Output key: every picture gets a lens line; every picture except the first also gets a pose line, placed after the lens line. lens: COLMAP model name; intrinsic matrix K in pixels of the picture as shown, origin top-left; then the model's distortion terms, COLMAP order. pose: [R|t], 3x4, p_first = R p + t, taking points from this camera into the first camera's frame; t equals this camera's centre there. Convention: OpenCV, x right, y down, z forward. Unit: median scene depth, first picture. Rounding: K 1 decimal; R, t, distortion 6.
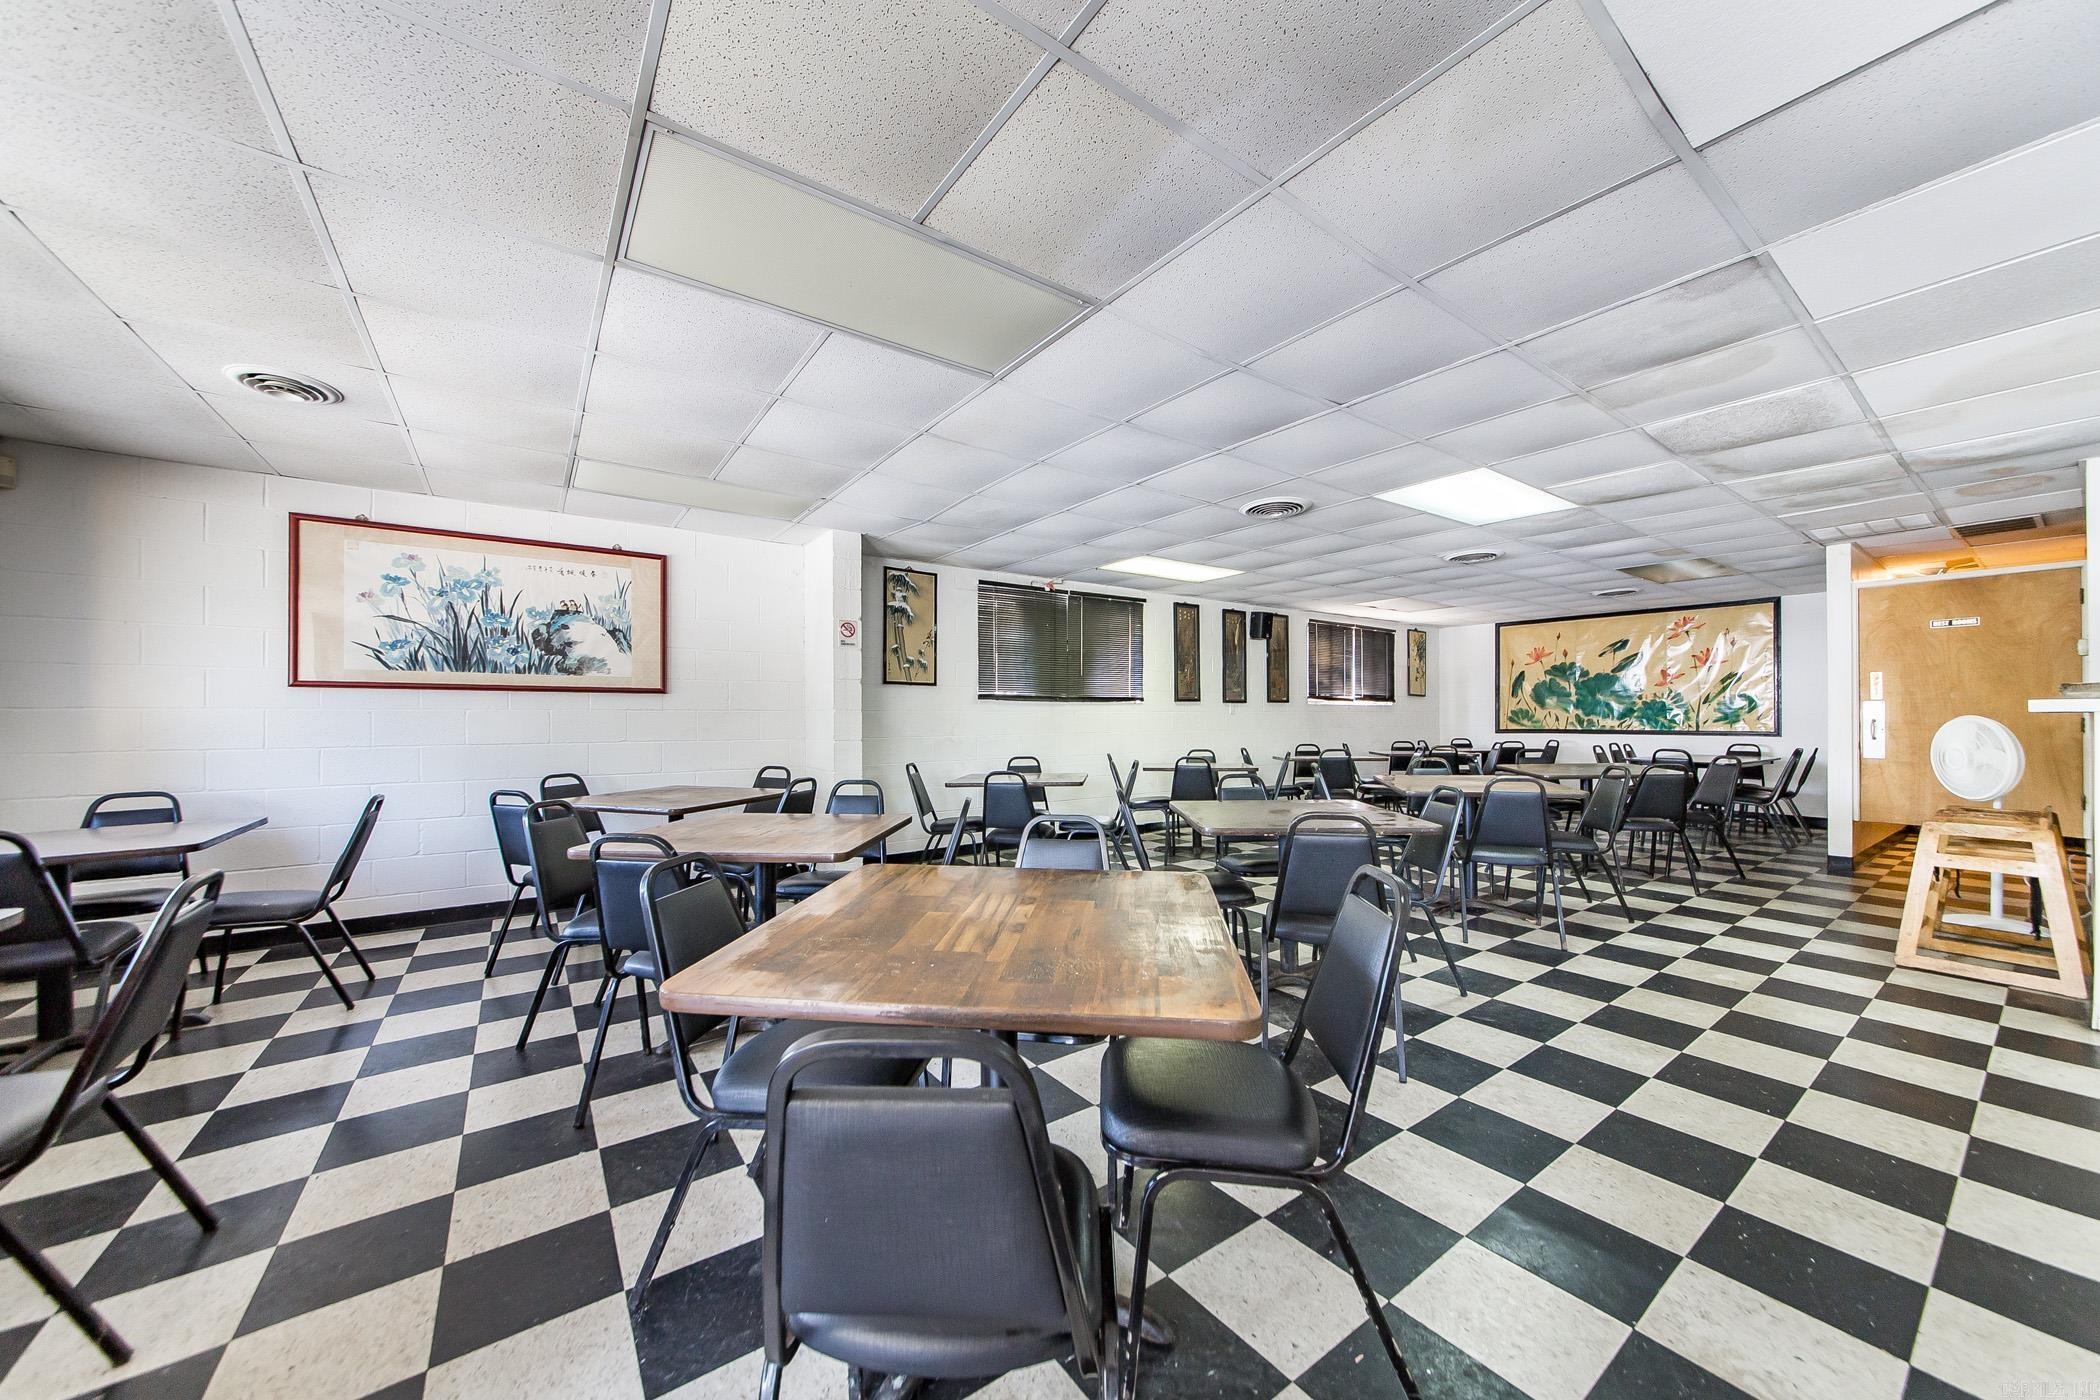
lens RADIAL K [[742.0, 0, 1047.8], [0, 742.0, 717.6], [0, 0, 1]] dist [-0.007751, 0.002488]
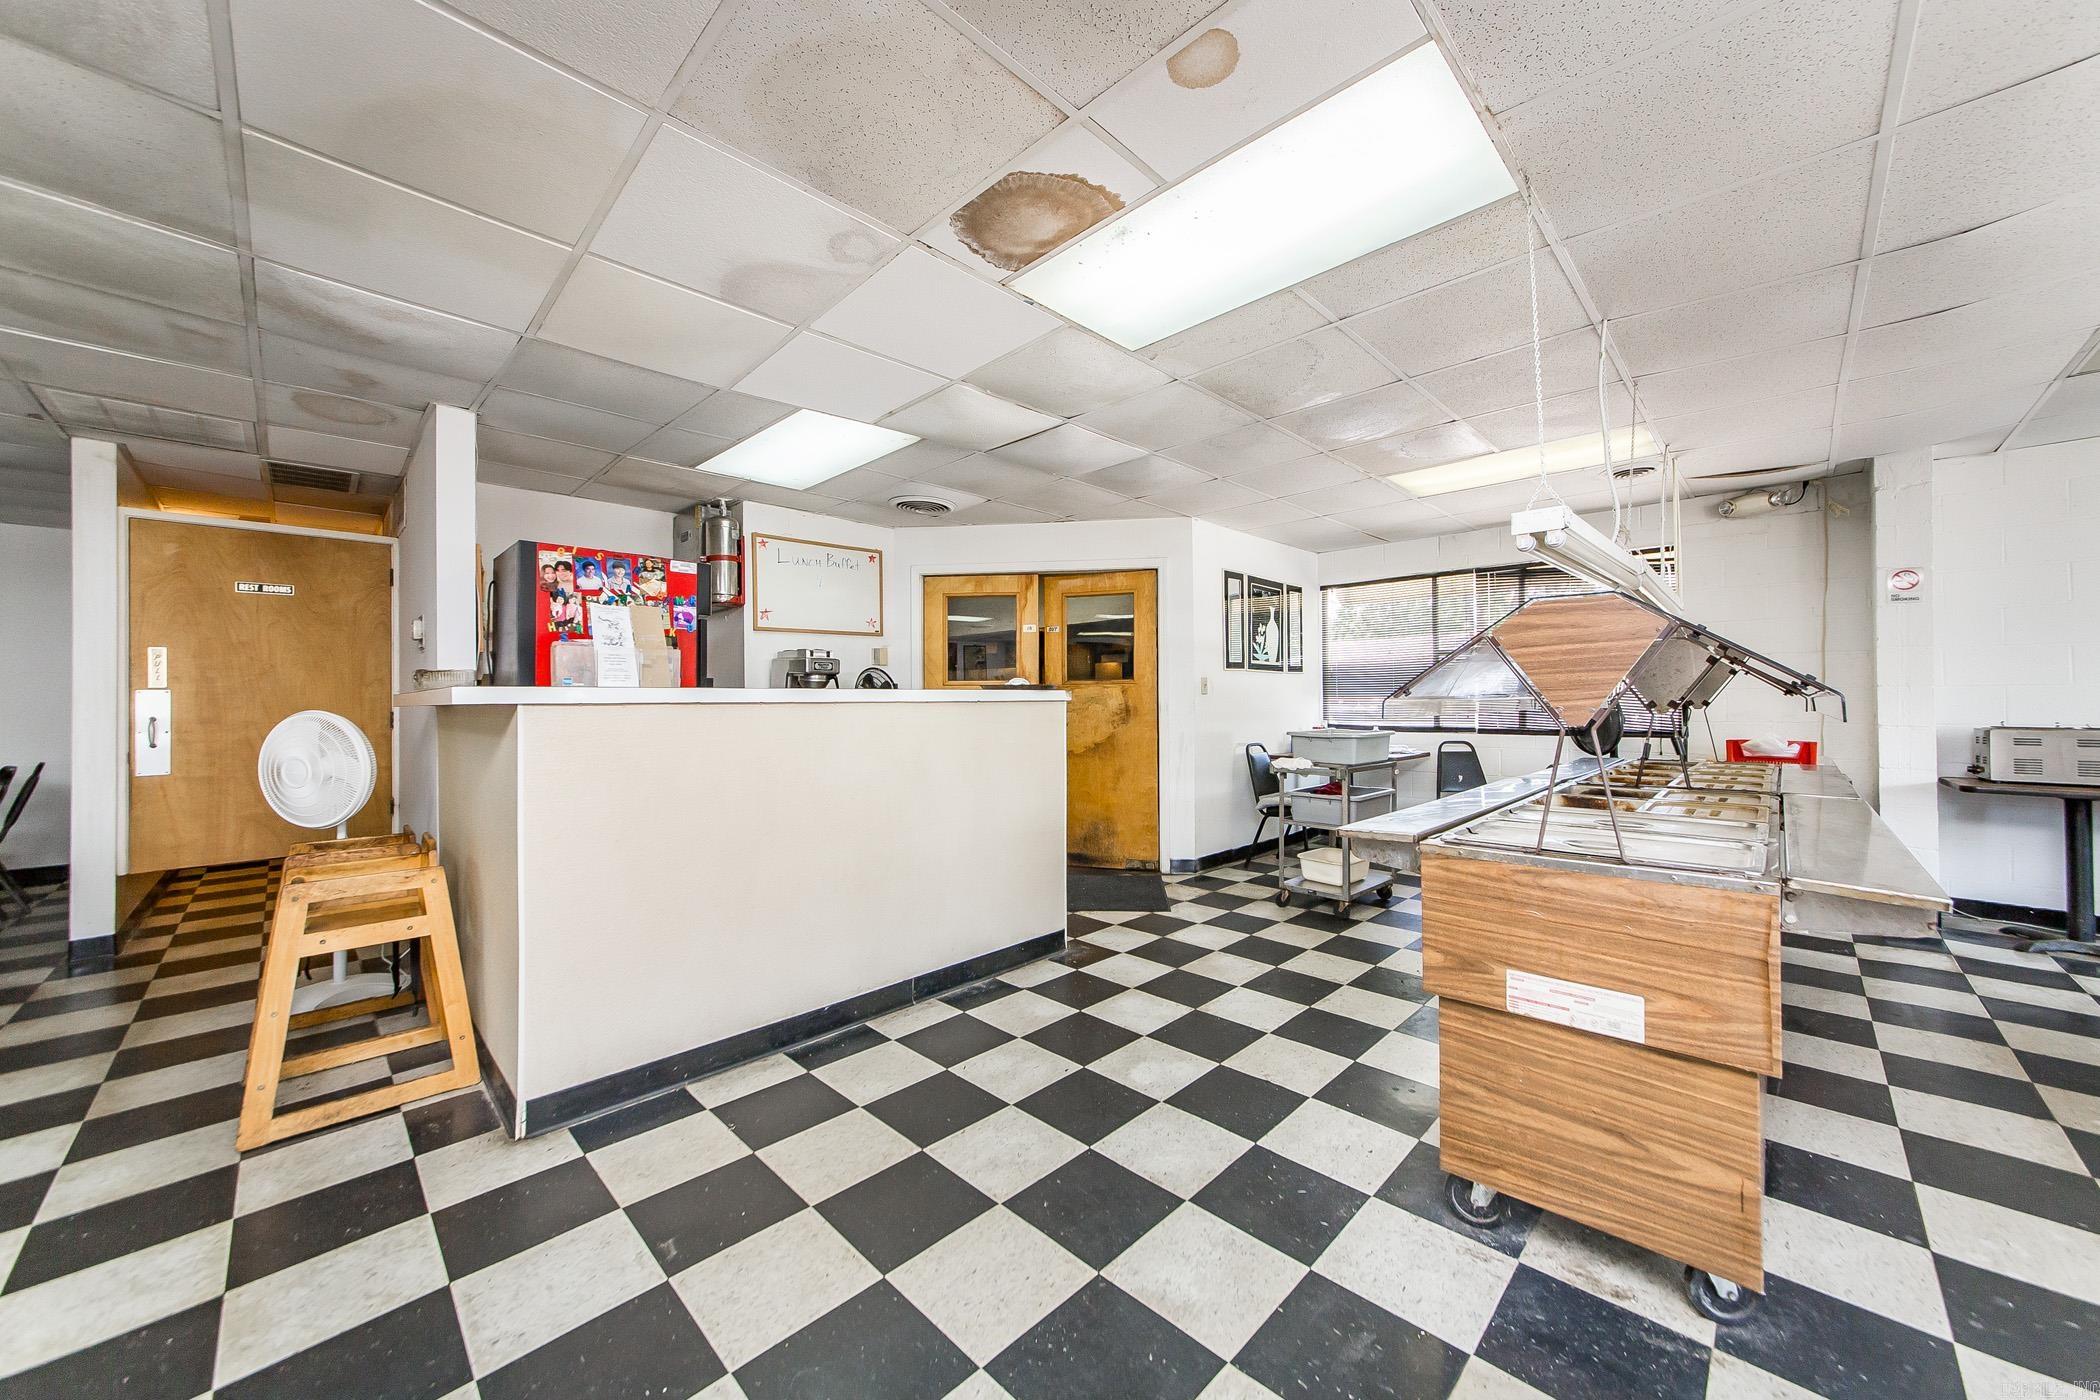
lens RADIAL K [[742.0, 0, 1069.7], [0, 742.0, 694.1], [0, 0, 1]] dist [-0.007751, 0.002488]
pose [[-0.184568, 0.014981, 0.982706, 0.308900], [0.010470, 0.999857, -0.013276, -0.000681], [-0.982764, 0.007839, -0.184698, 0.305720]]
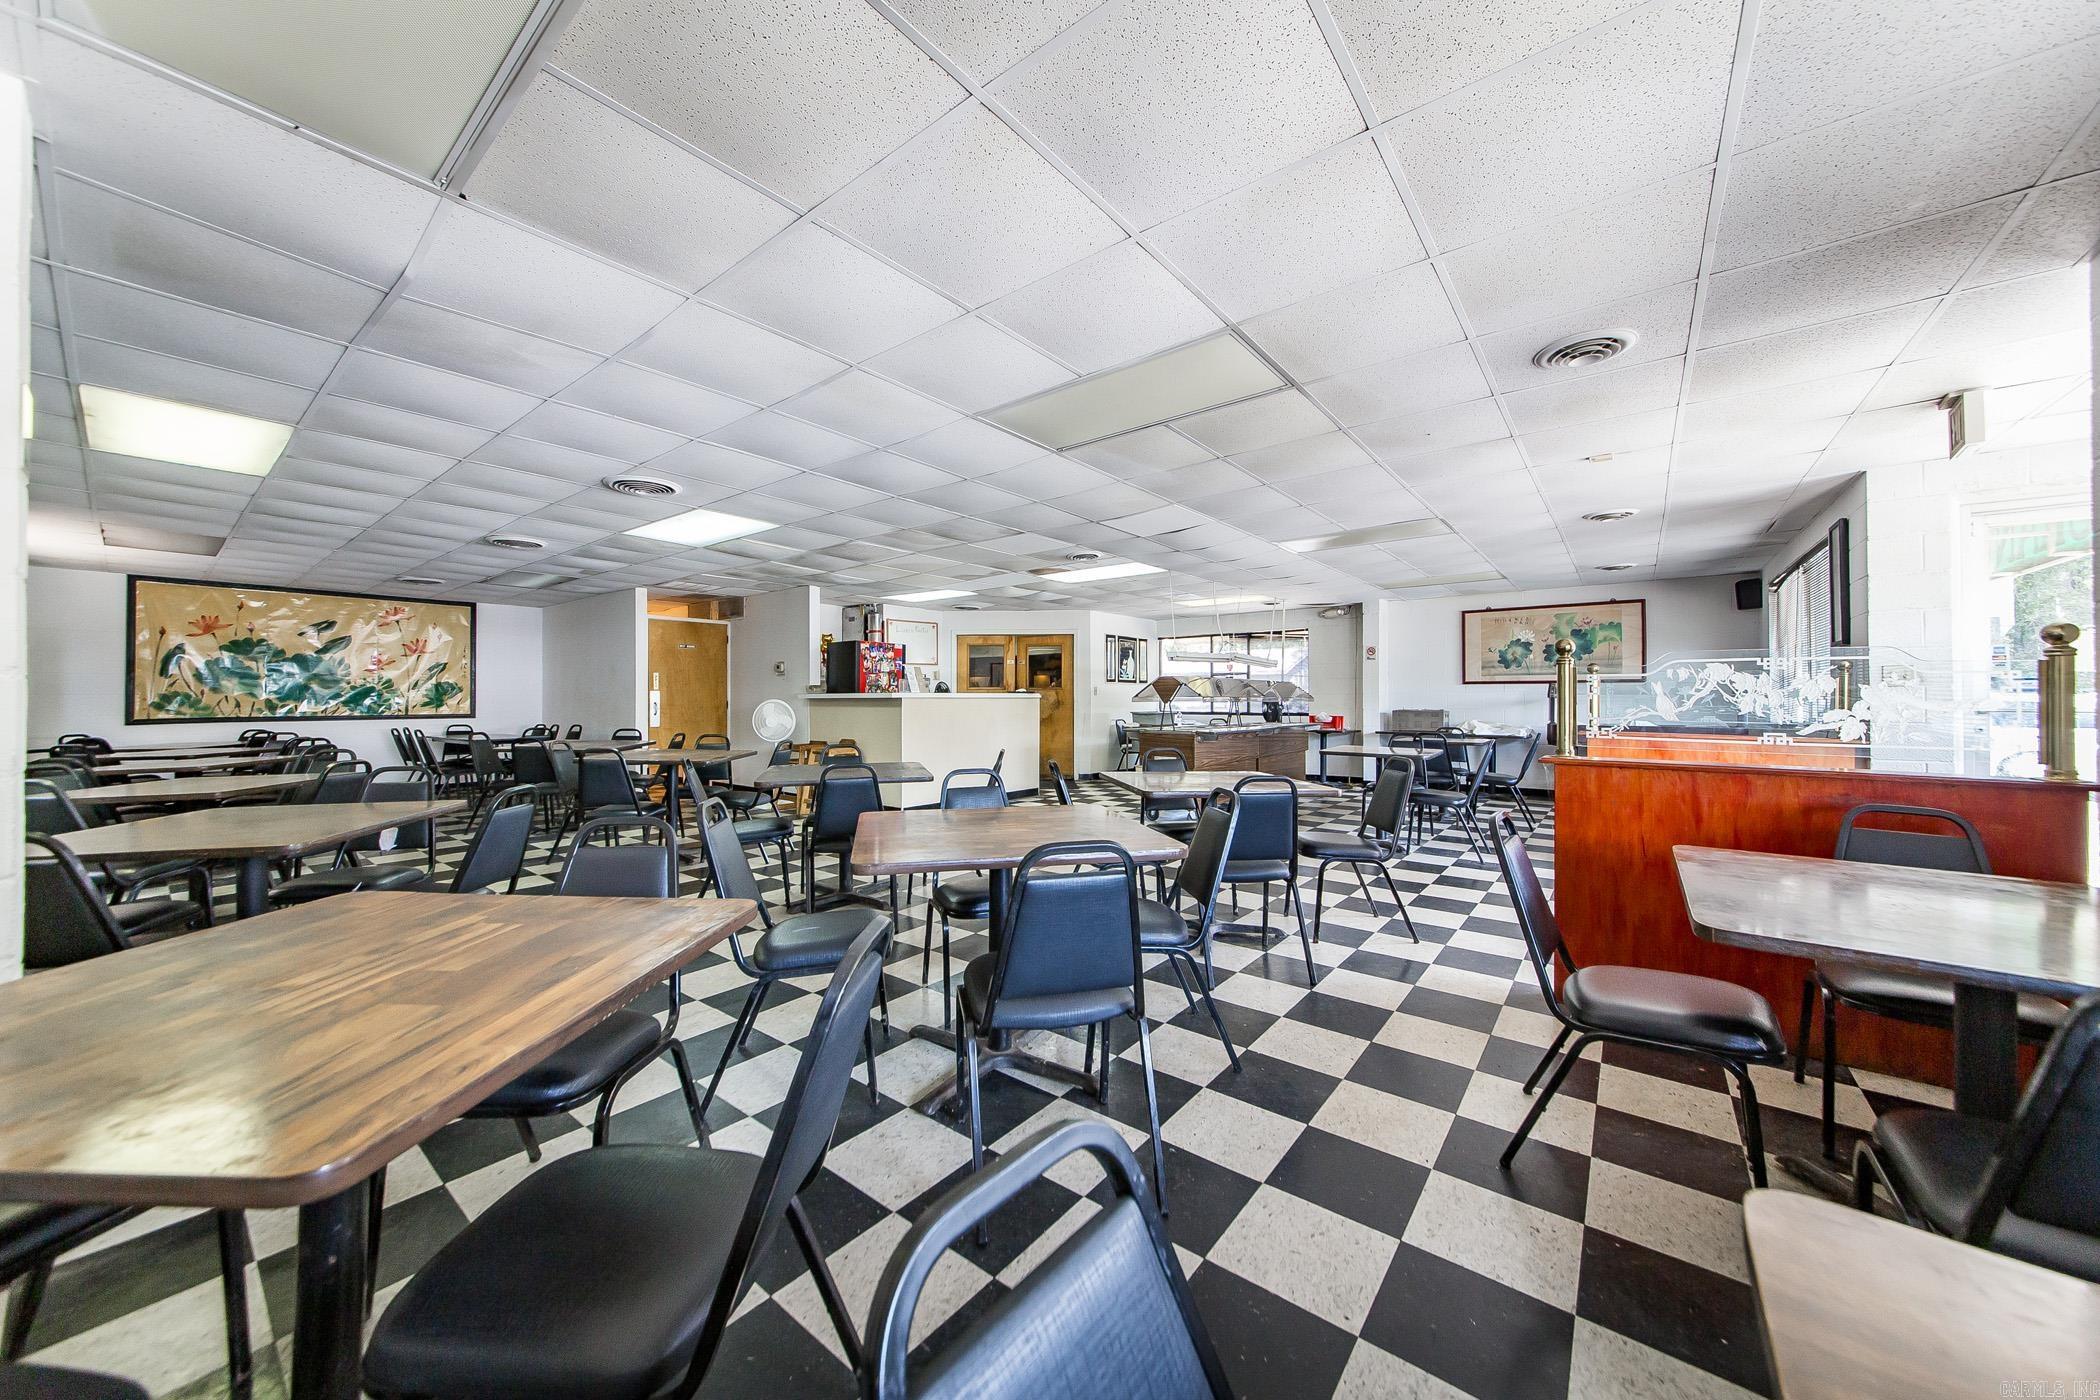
lens RADIAL K [[742.0, 0, 1048.0], [0, 742.0, 694.4], [0, 0, 1]] dist [-0.007751, 0.002488]
pose [[-0.282764, 0.009001, 0.959147, -0.658833], [0.005325, 0.999955, -0.007814, 0.002693], [-0.959175, 0.002899, -0.282799, 0.643901]]
